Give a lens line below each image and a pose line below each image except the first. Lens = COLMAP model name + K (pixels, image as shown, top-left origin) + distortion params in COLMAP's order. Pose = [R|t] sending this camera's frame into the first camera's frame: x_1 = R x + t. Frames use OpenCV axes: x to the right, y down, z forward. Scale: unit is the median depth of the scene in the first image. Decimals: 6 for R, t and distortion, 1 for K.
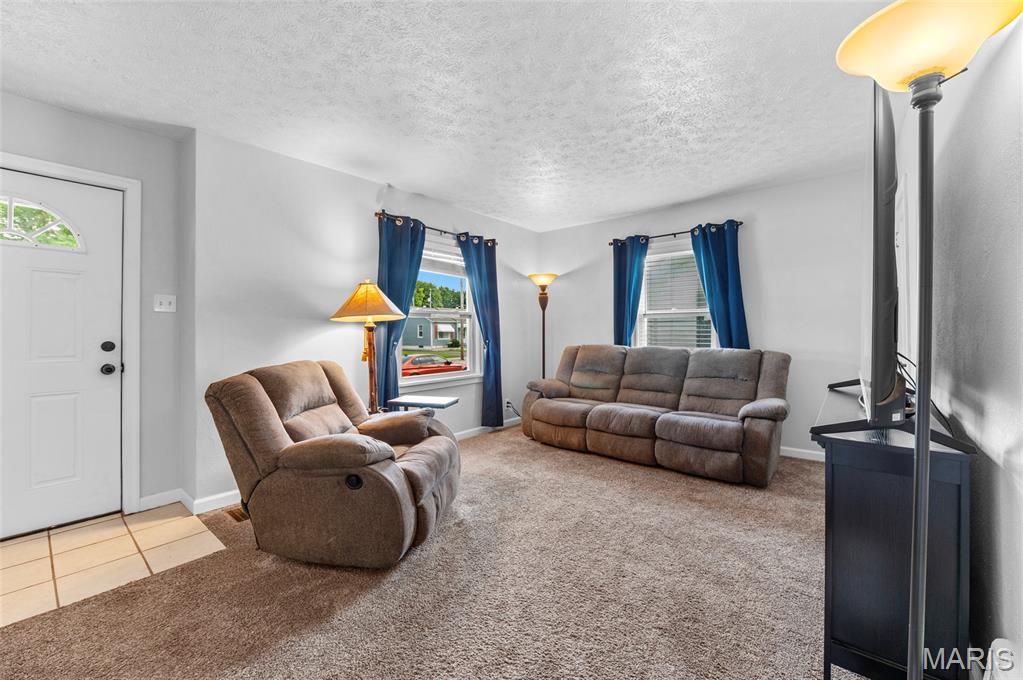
lens RADIAL K [[411.3, 0, 514.2], [0, 411.3, 336.1], [0, 0, 1]] dist [0.000110, -0.001276]
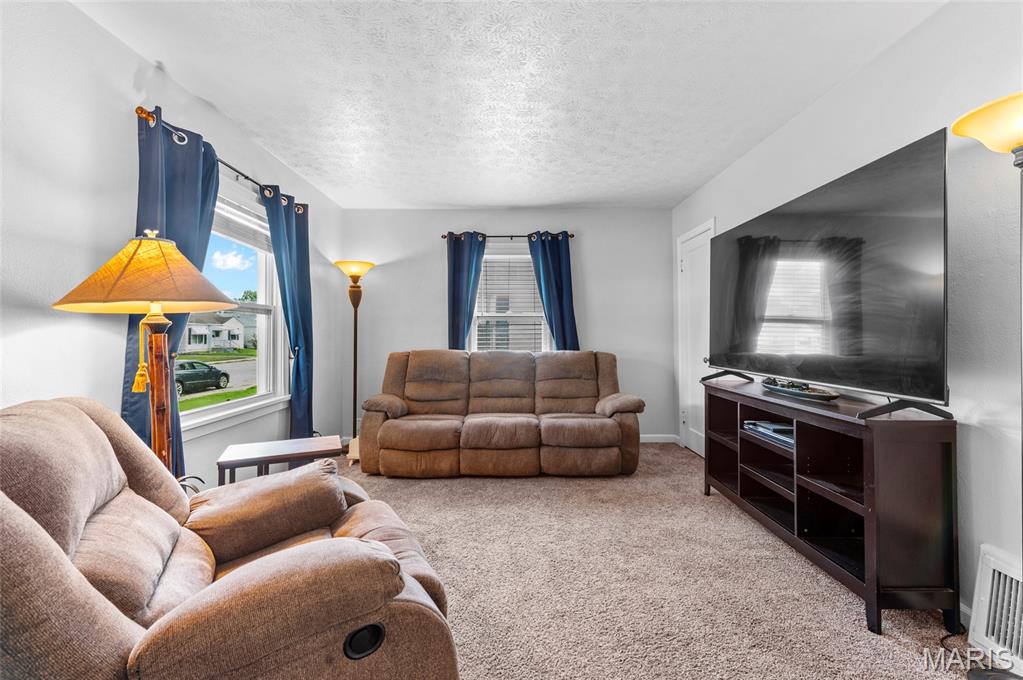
lens RADIAL K [[421.0, 0, 516.7], [0, 421.0, 334.1], [0, 0, 1]] dist [0.009464, -0.000716]
pose [[0.761586, 0.002684, 0.648059, -0.286523], [0.007125, 0.999896, -0.012515, -0.000184], [-0.648025, 0.014149, 0.761488, 0.246652]]
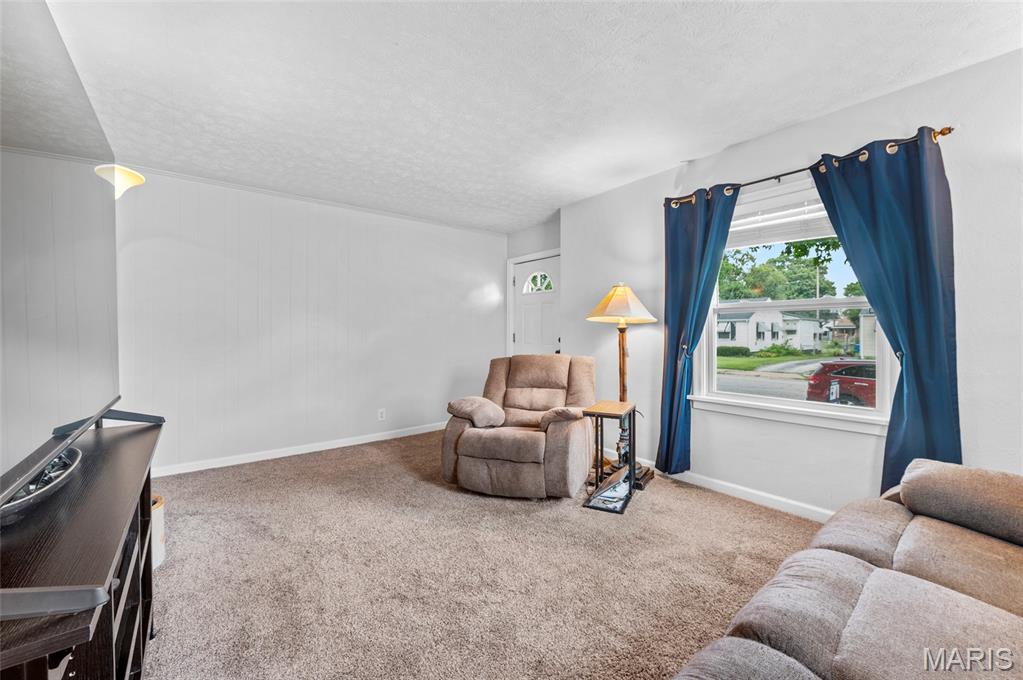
lens RADIAL K [[411.3, 0, 507.1], [0, 411.3, 334.3], [0, 0, 1]] dist [0.000110, -0.001276]
pose [[-0.234069, 0.009597, -0.972173, 0.578563], [-0.006966, 0.999909, 0.011548, -0.013714], [0.972195, 0.009476, -0.233980, 0.781992]]
